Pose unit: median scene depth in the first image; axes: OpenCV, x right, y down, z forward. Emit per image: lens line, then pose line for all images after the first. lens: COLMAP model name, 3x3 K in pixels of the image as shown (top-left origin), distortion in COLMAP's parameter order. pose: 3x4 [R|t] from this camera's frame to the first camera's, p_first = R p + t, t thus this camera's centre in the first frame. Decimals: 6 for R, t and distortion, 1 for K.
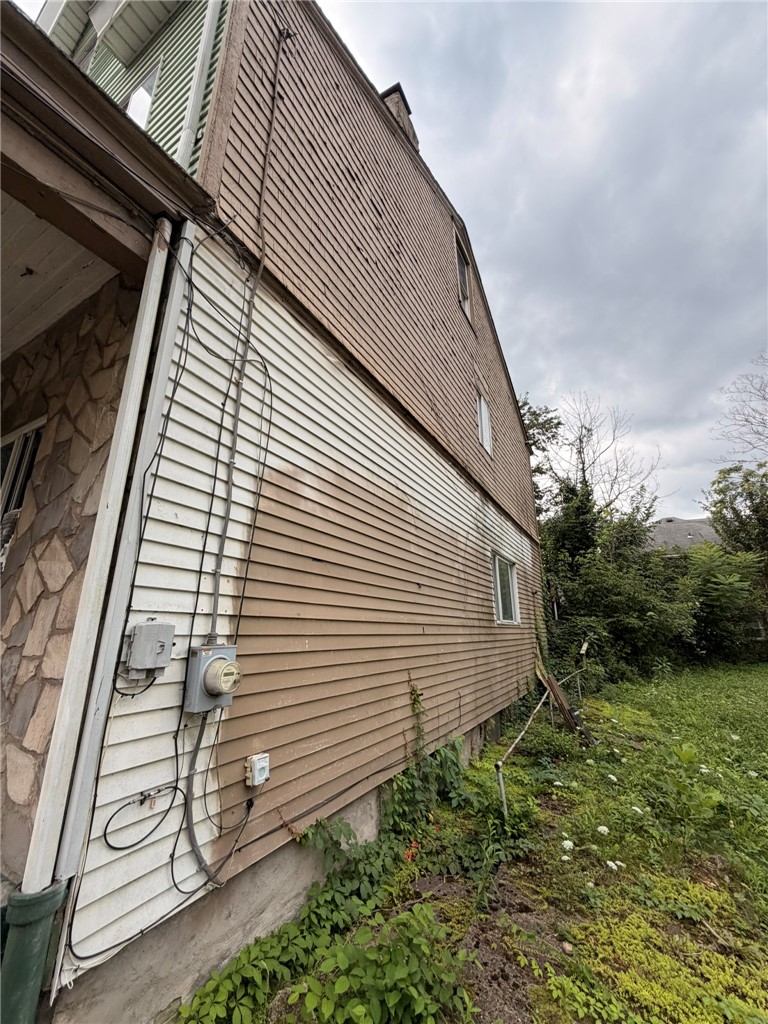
lens RADIAL K [[408.3, 0, 386.5], [0, 408.3, 508.8], [0, 0, 1]] dist [-0.001146, -0.000085]
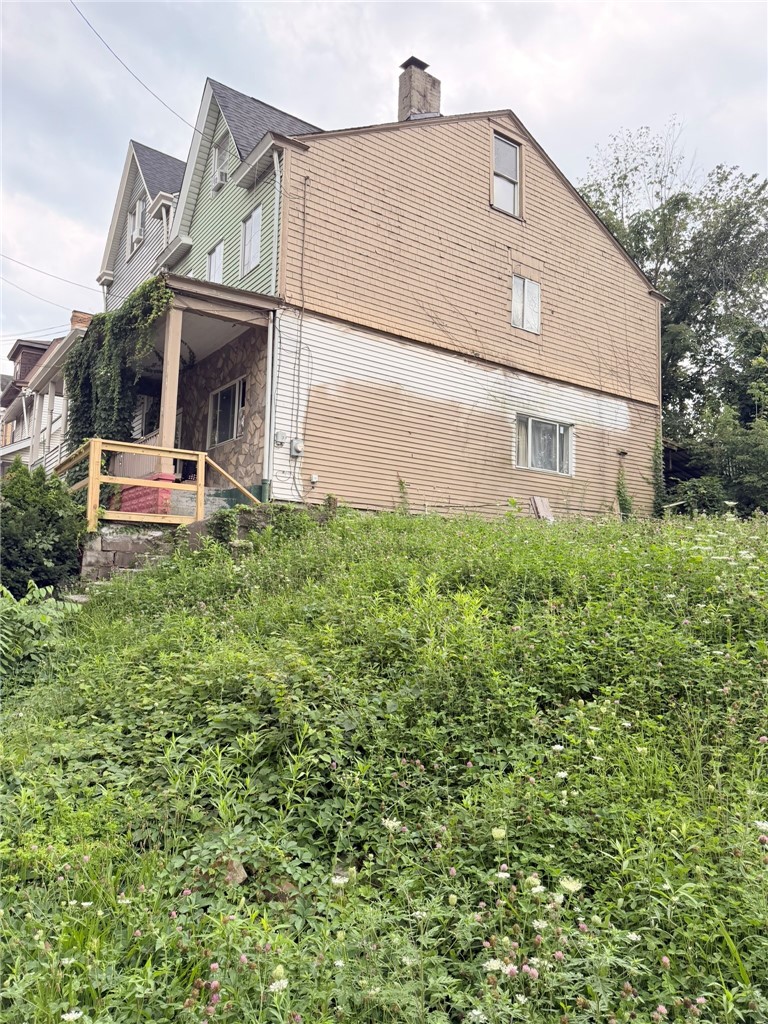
lens RADIAL K [[720.4, 0, 383.1], [0, 720.4, 513.4], [0, 0, 1]] dist [0.000506, -0.002385]
pose [[0.907159, -0.029282, -0.419769, 2.477155], [0.101568, 0.983317, 0.150905, 0.076216], [0.408347, -0.179530, 0.894998, -3.820859]]
